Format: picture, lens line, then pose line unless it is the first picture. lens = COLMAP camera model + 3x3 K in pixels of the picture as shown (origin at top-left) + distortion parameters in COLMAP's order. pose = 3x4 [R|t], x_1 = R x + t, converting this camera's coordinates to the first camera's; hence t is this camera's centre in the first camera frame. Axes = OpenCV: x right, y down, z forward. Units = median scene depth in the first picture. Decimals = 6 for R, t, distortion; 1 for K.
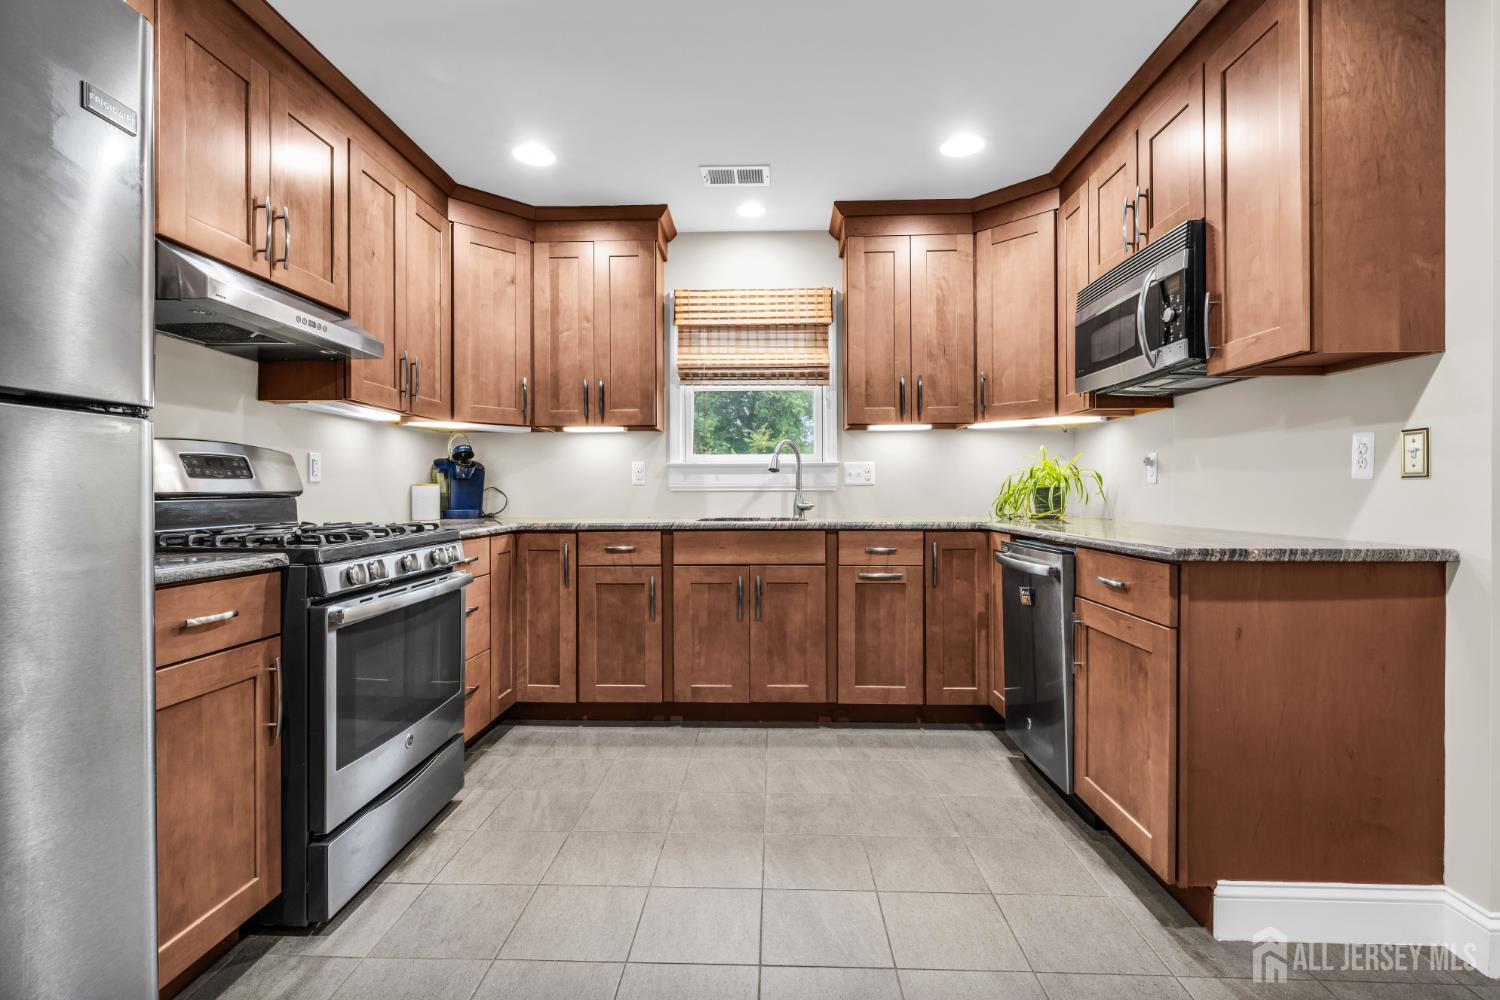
lens RADIAL K [[727.5, 0, 750.0], [0, 727.5, 500.0], [0, 0, 1]] dist [0.011776, -0.000684]
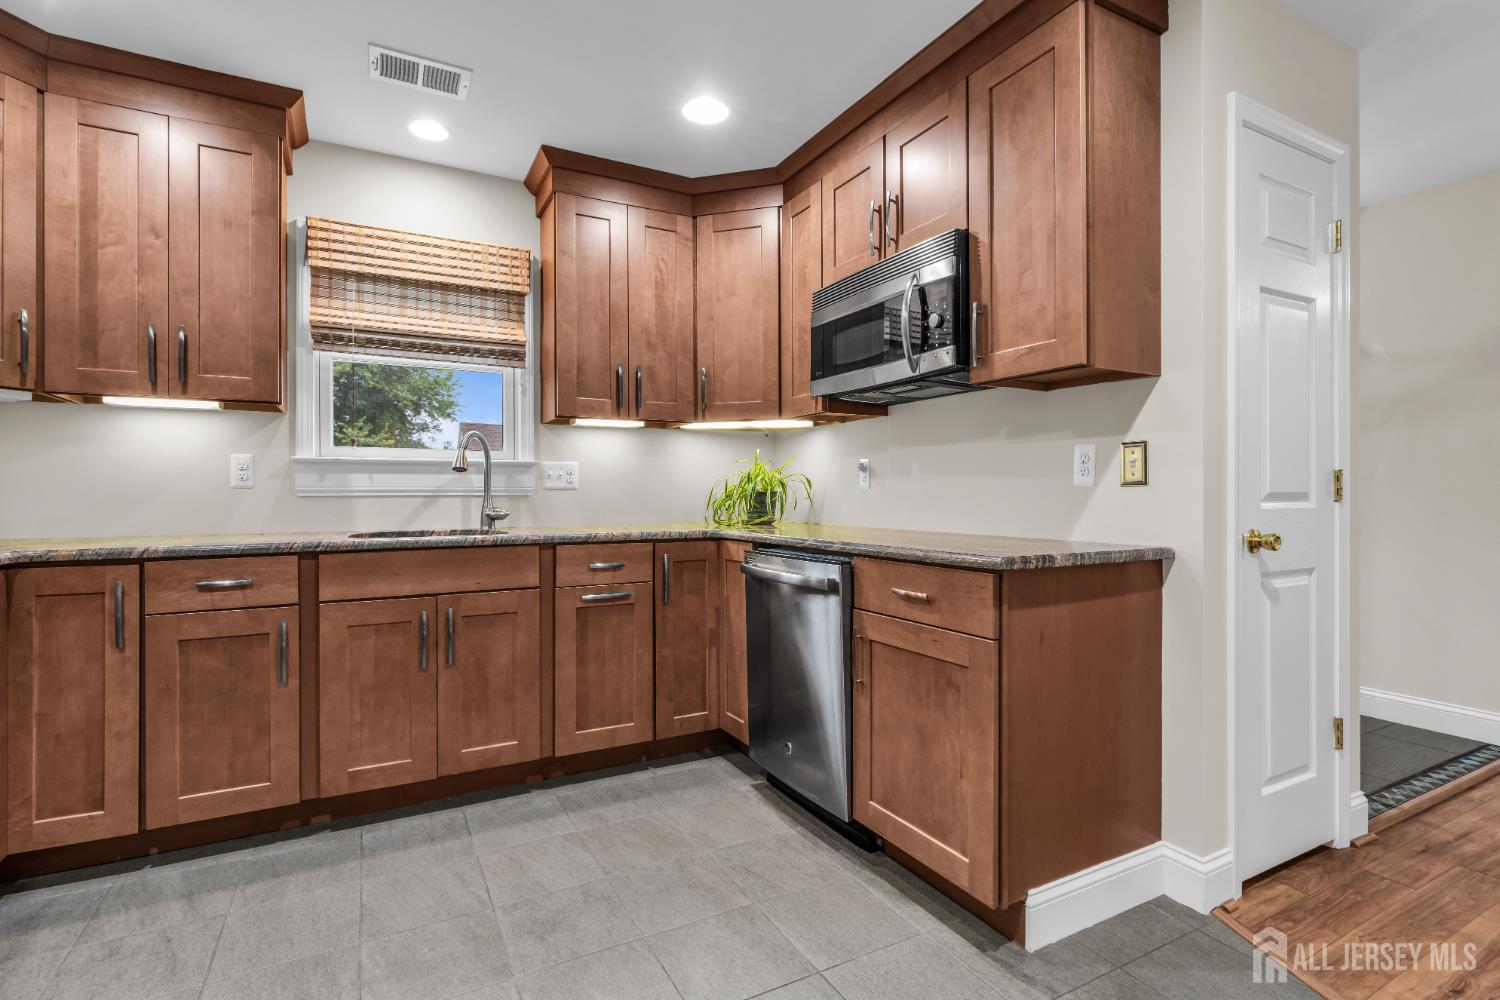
lens RADIAL K [[720.6, 0, 751.5], [0, 720.6, 496.1], [0, 0, 1]] dist [0.001647, -0.000340]
pose [[0.862603, -0.001091, 0.505881, -0.097391], [0.006318, 0.999943, -0.008618, -0.004128], [-0.505842, 0.010630, 0.862560, 0.191510]]
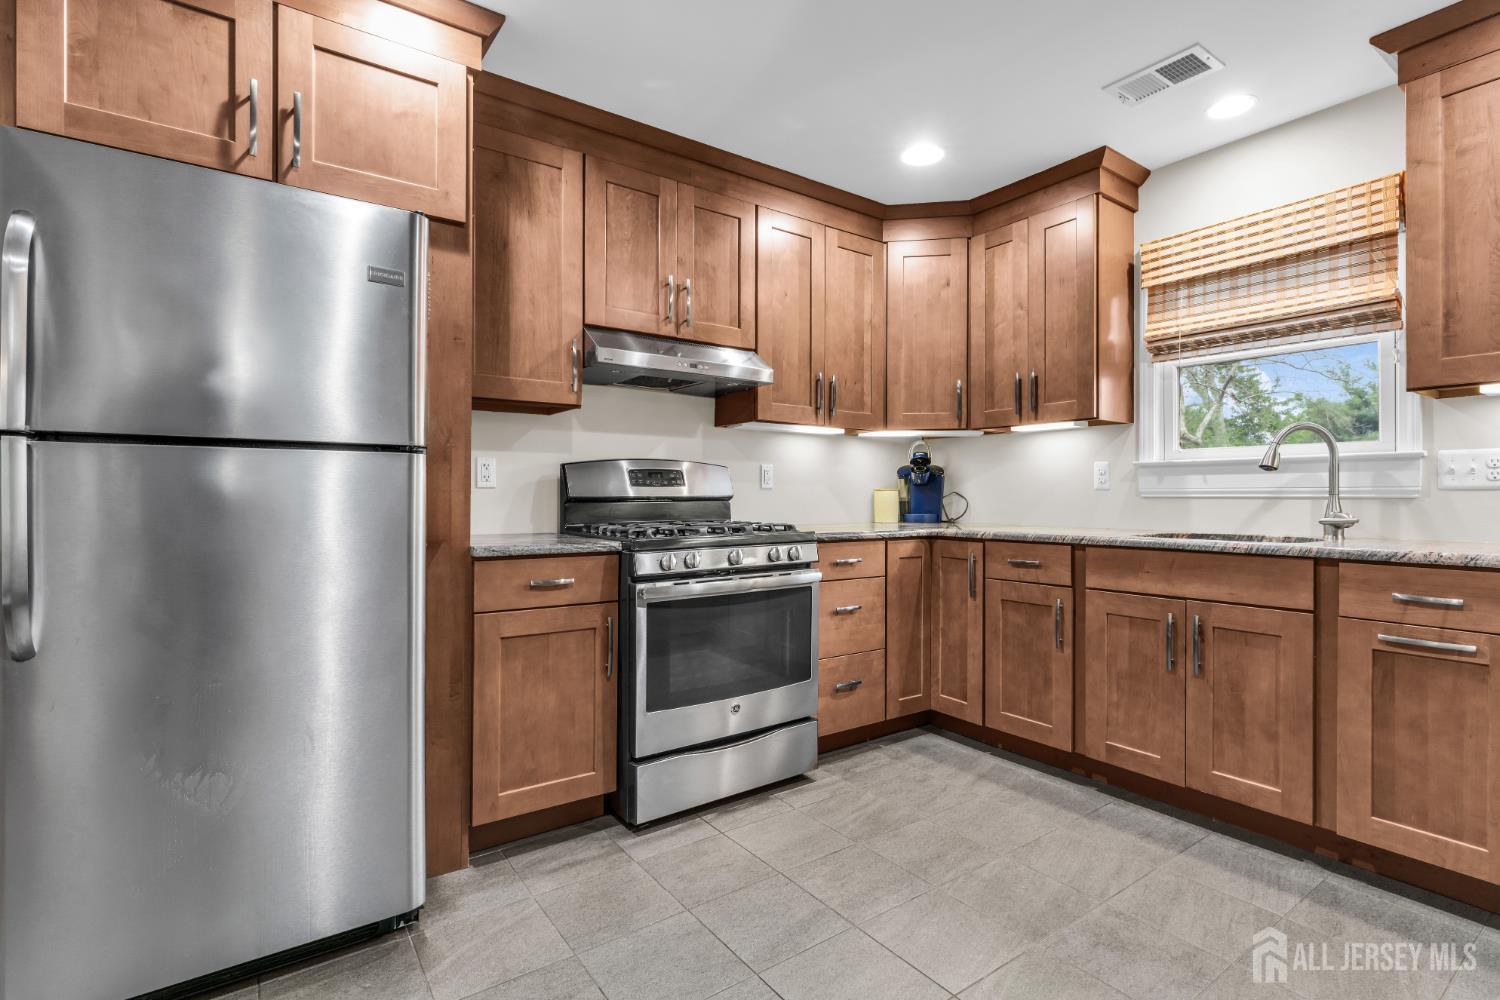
lens RADIAL K [[727.5, 0, 750.0], [0, 727.5, 500.0], [0, 0, 1]] dist [0.011776, -0.000684]
pose [[0.602437, 0.008754, -0.798119, 0.321131], [-0.013349, 0.999910, 0.000891, -0.004913], [0.798055, 0.010118, 0.602499, 0.206469]]
